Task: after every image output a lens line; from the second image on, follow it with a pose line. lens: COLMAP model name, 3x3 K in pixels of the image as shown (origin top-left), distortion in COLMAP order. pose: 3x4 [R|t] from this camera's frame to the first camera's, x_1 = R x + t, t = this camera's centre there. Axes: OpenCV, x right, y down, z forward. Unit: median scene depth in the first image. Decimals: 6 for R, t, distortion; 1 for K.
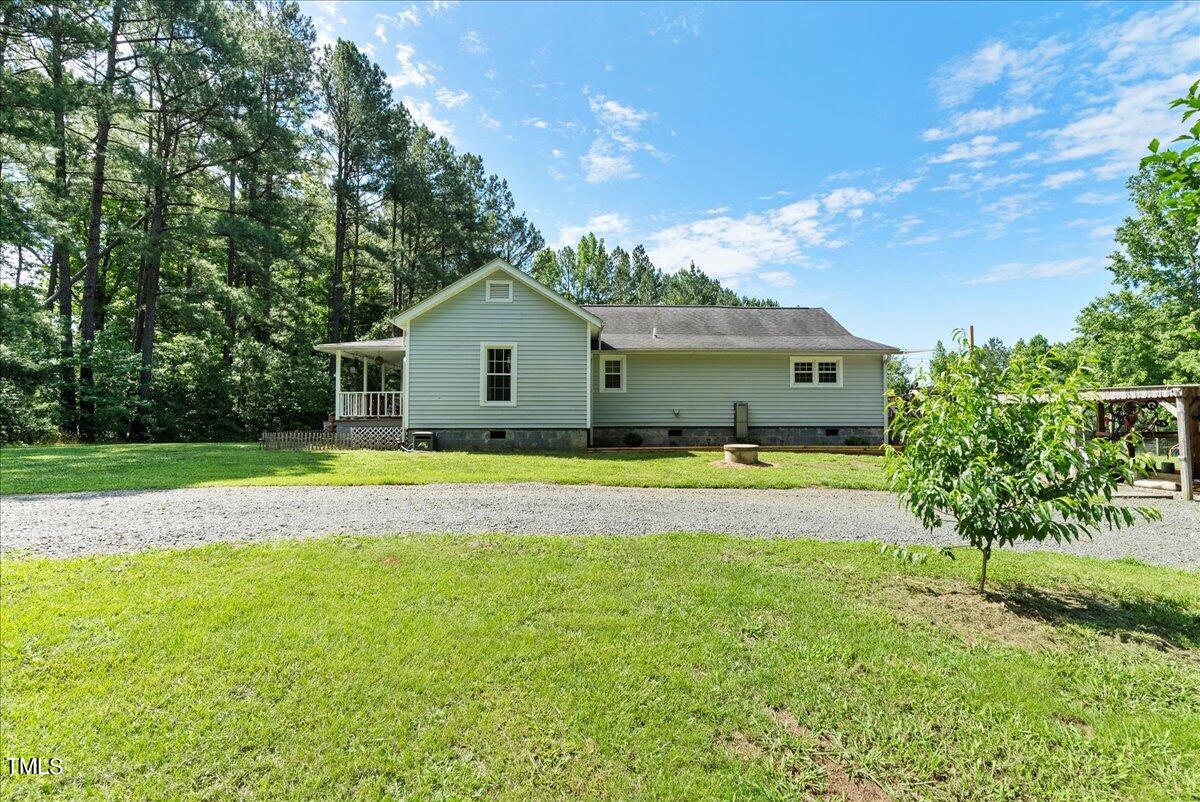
lens RADIAL K [[553.0, 0, 601.9], [0, 553.0, 421.5], [0, 0, 1]] dist [-0.021313, -0.000953]
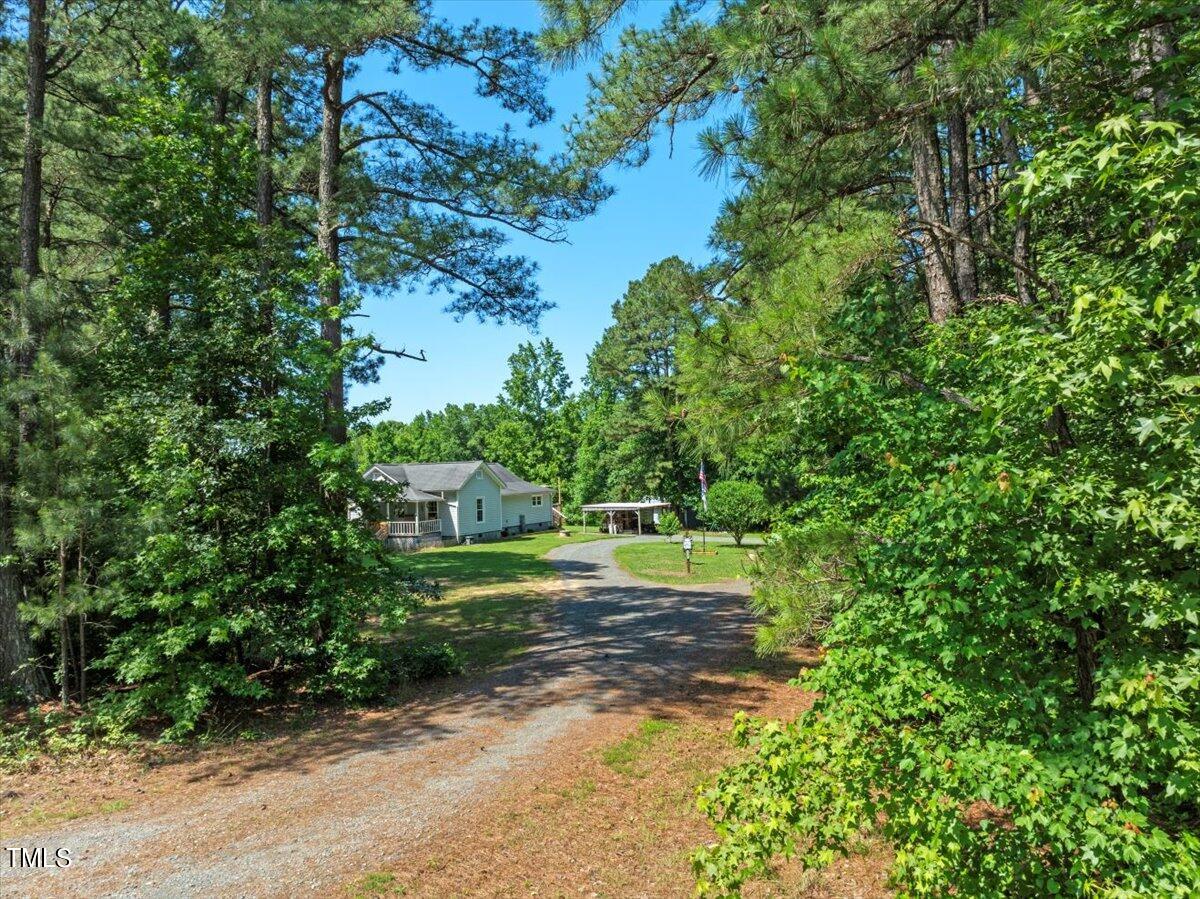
lens RADIAL K [[873.8, 0, 600.0], [0, 873.8, 449.5], [0, 0, 1]] dist [-0.029085, -0.002727]
pose [[0.476195, 0.003528, 0.879332, -2.411912], [0.043004, 0.998702, -0.027295, -0.164292], [-0.878287, 0.050812, 0.475426, -0.923701]]
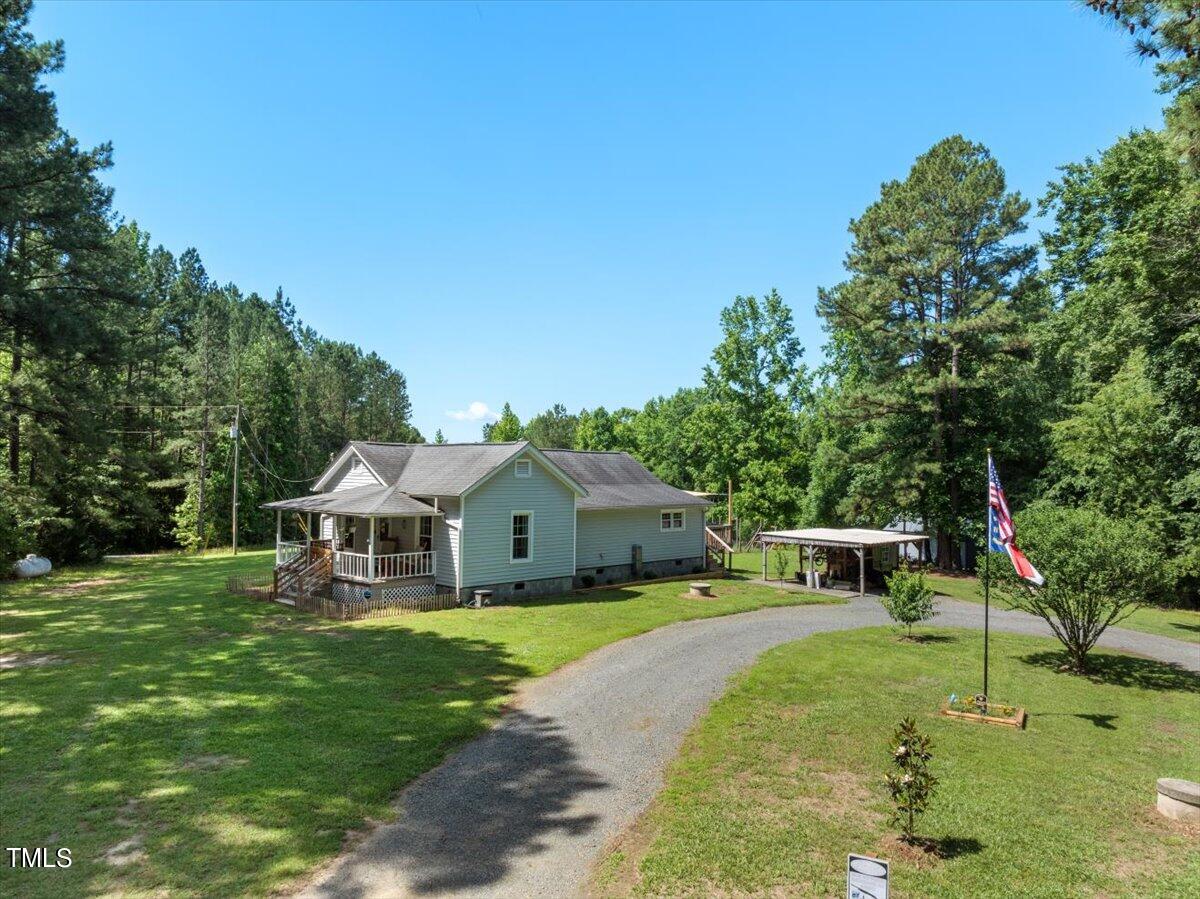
lens RADIAL K [[873.8, 0, 600.0], [0, 873.8, 449.5], [0, 0, 1]] dist [-0.029085, -0.002727]
pose [[0.722791, 0.023427, 0.690669, -1.044460], [-0.002394, 0.999504, -0.031398, -0.162935], [-0.691062, 0.021041, 0.722489, -0.383260]]
